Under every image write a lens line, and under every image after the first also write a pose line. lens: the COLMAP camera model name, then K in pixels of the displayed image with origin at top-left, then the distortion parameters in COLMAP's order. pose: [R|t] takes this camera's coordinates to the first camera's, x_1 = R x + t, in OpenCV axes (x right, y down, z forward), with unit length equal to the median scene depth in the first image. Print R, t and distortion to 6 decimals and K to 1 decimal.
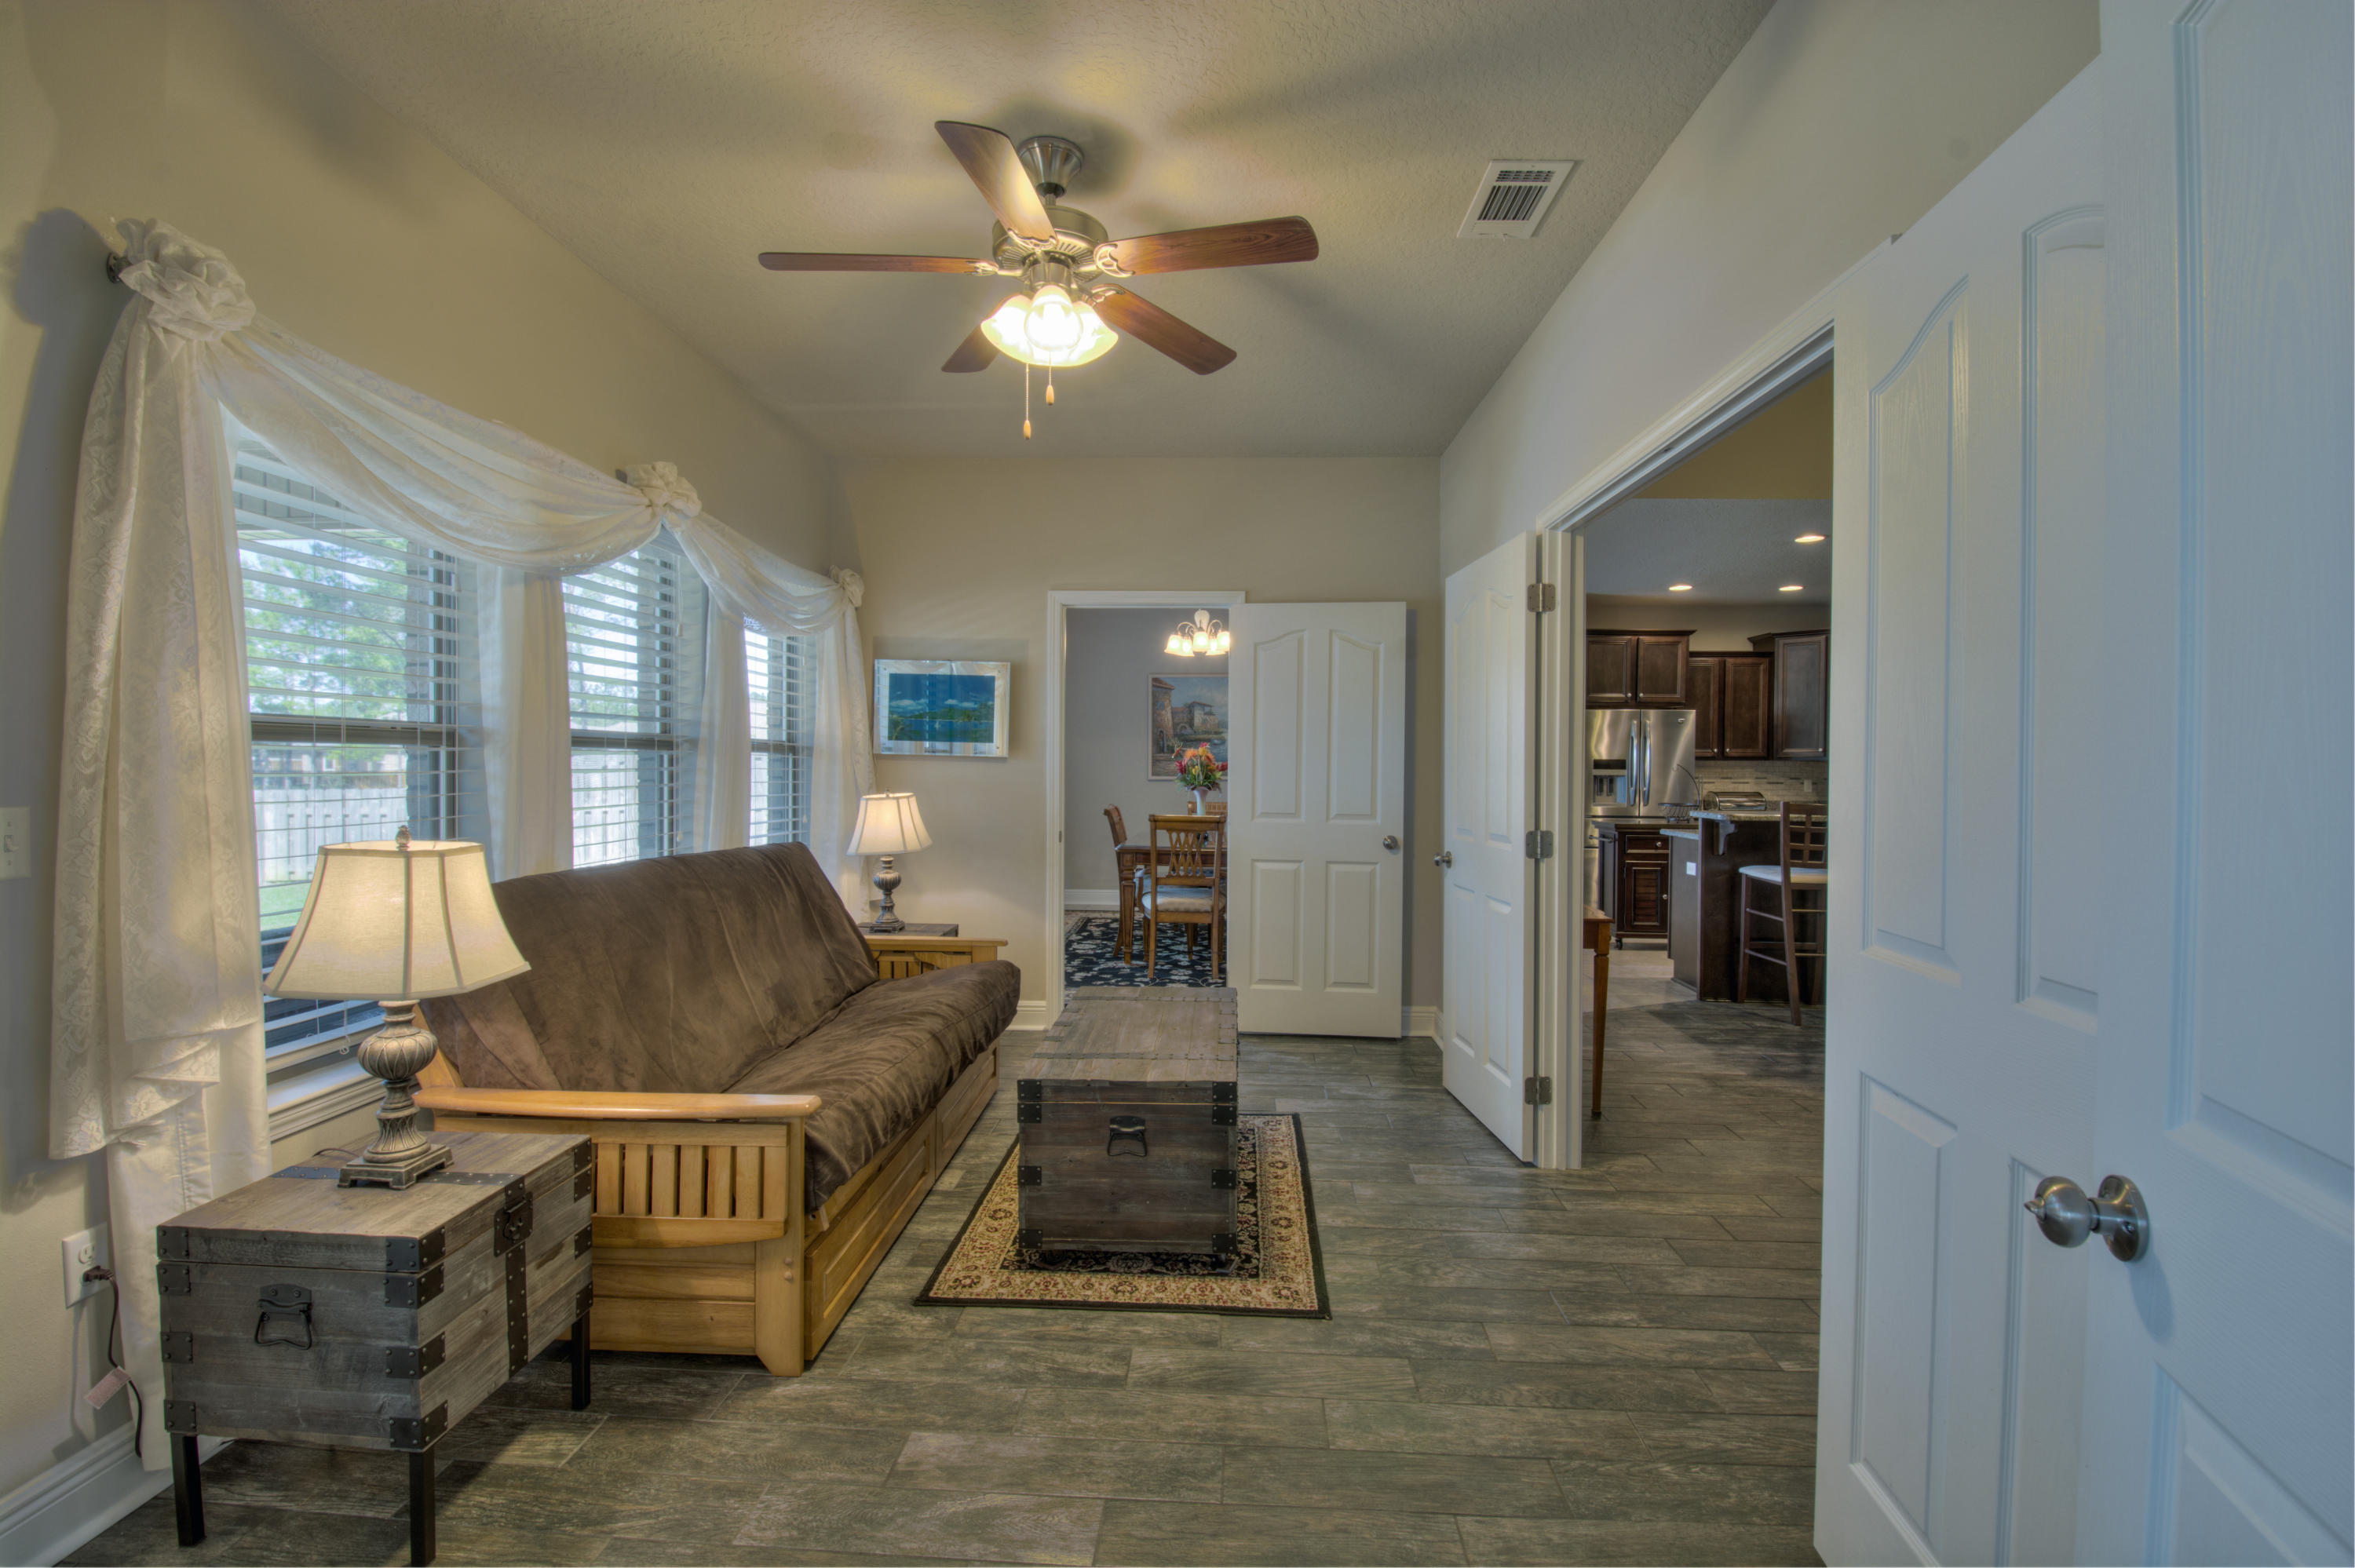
lens RADIAL K [[1043.9, 0, 1164.2], [0, 1043.9, 782.1], [0, 0, 1]] dist [-0.027636, -0.000756]
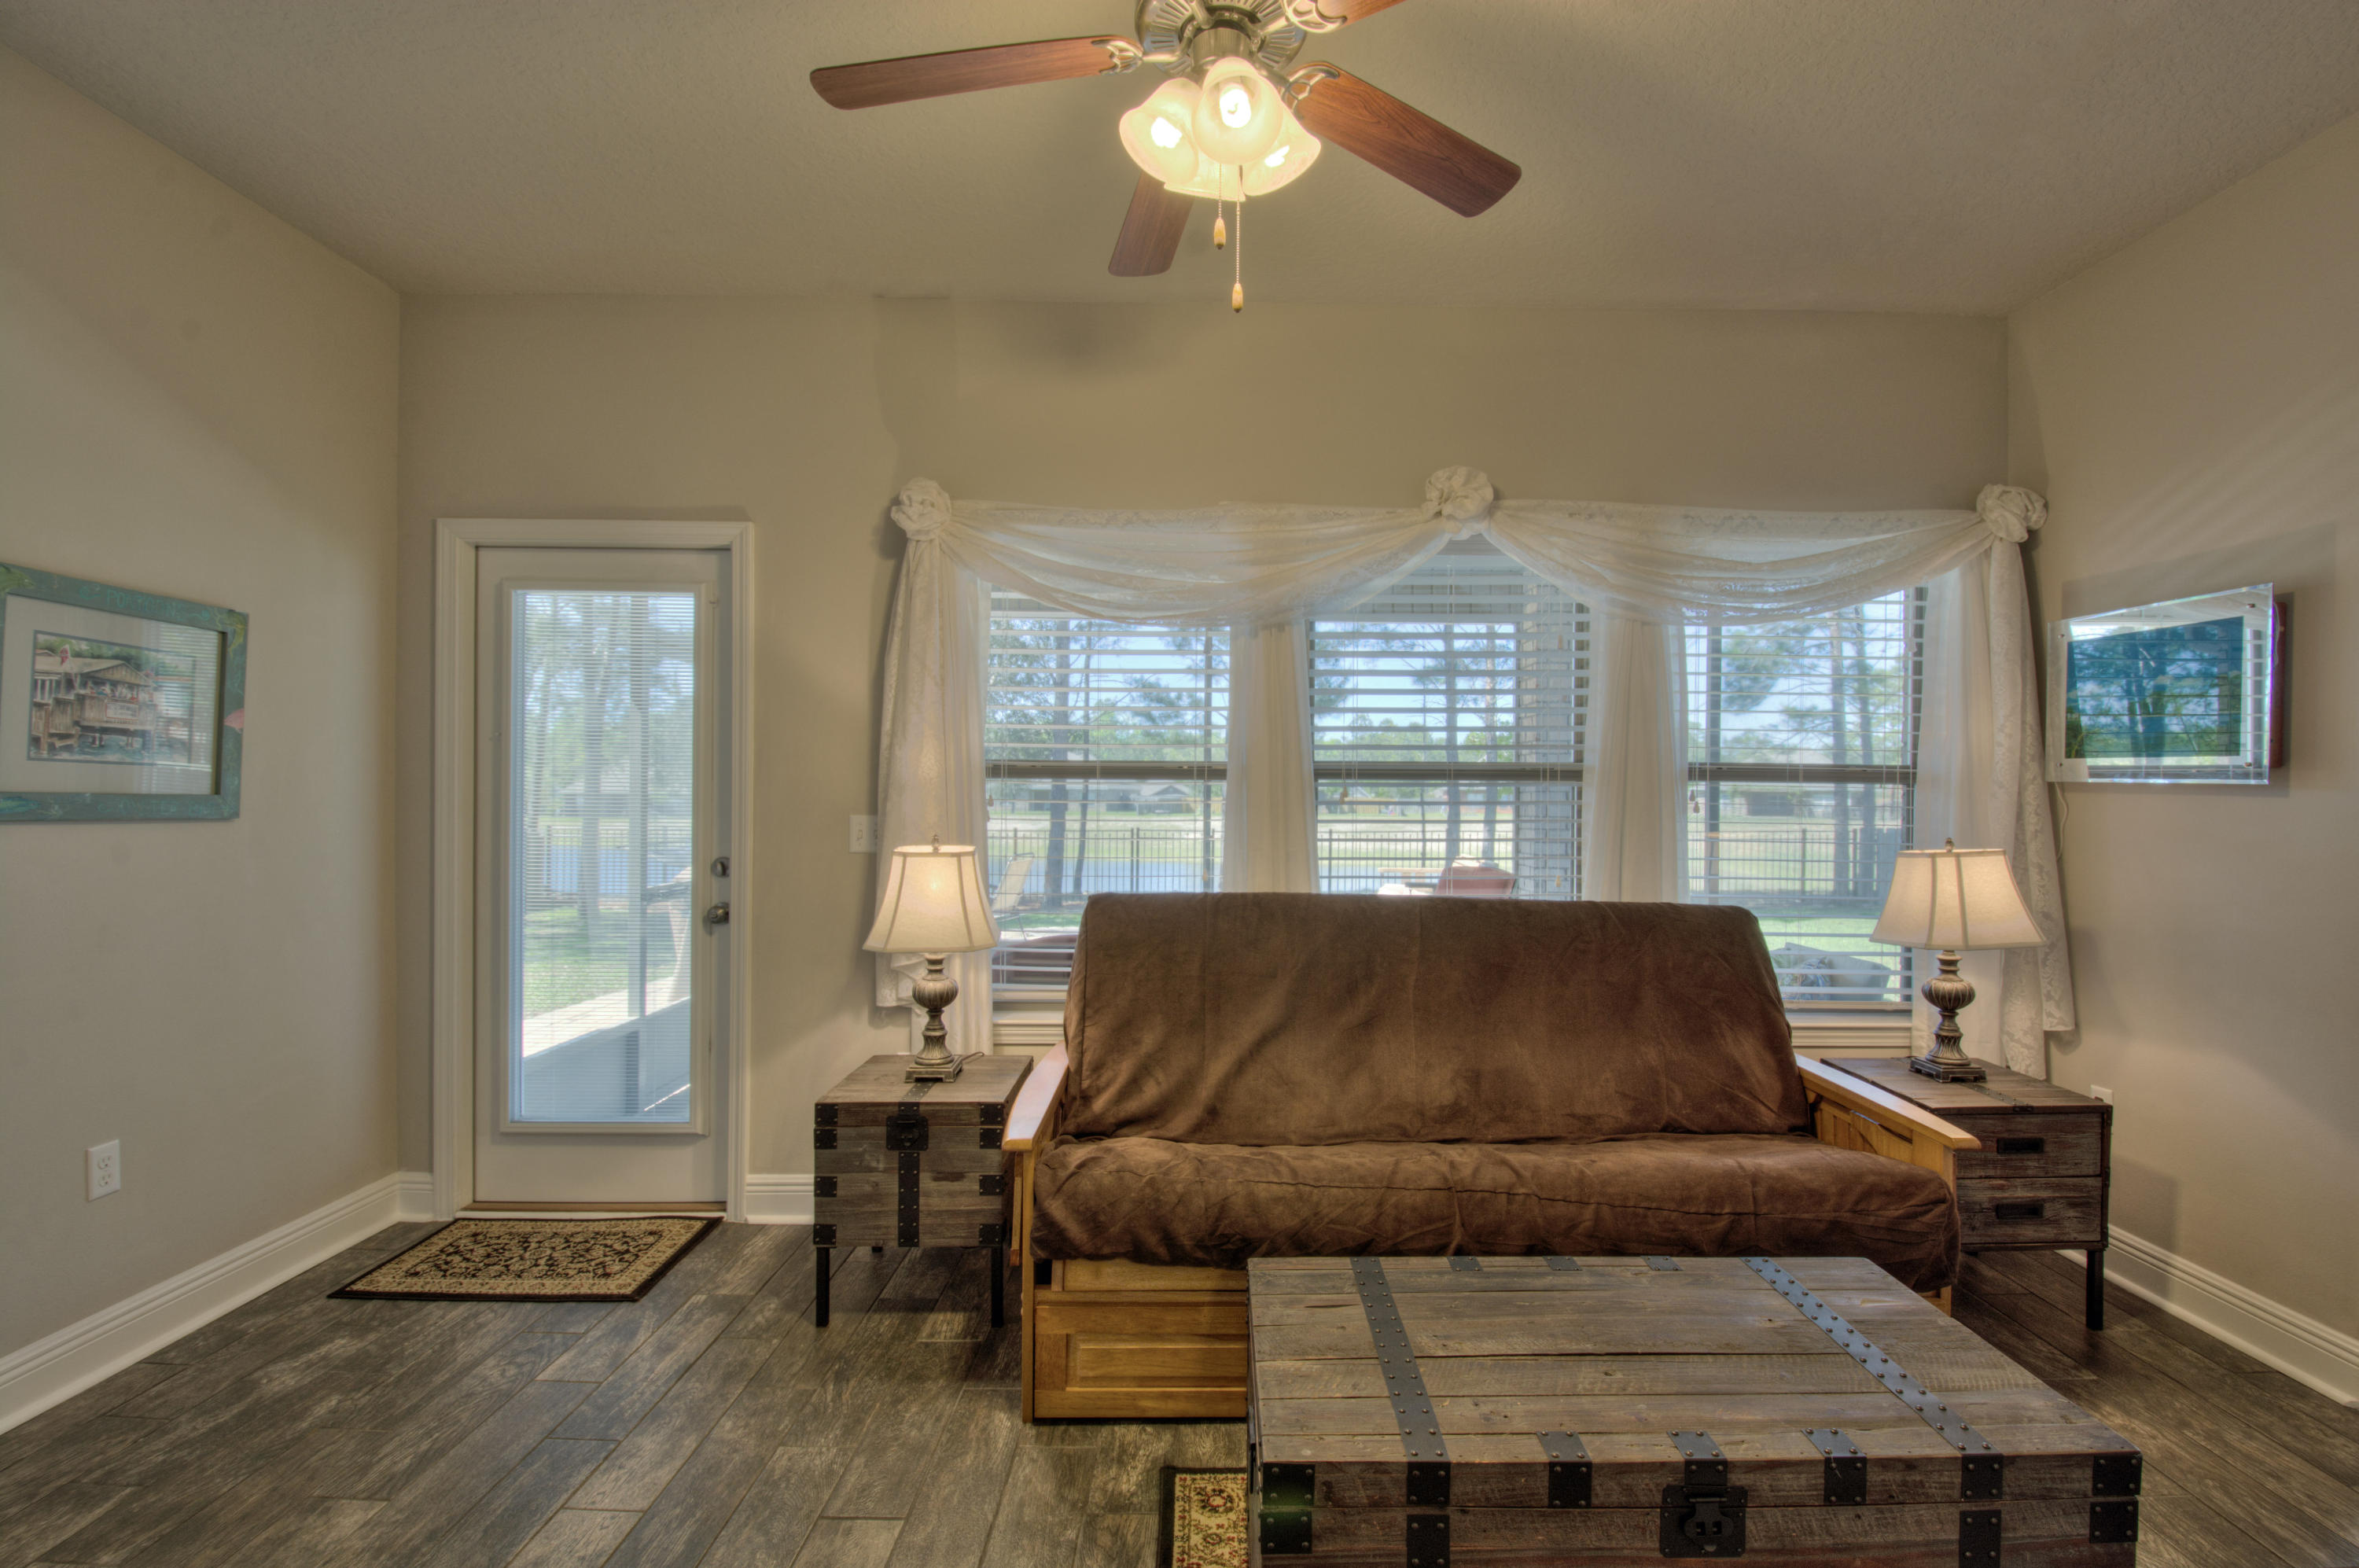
lens RADIAL K [[1045.8, 0, 1166.1], [0, 1045.8, 782.1], [0, 0, 1]] dist [-0.027636, -0.000756]
pose [[0.030805, -0.012145, -0.999452, 0.510010], [-0.020237, 0.999714, -0.012772, -0.014629], [0.999321, 0.020619, 0.030551, 0.877905]]
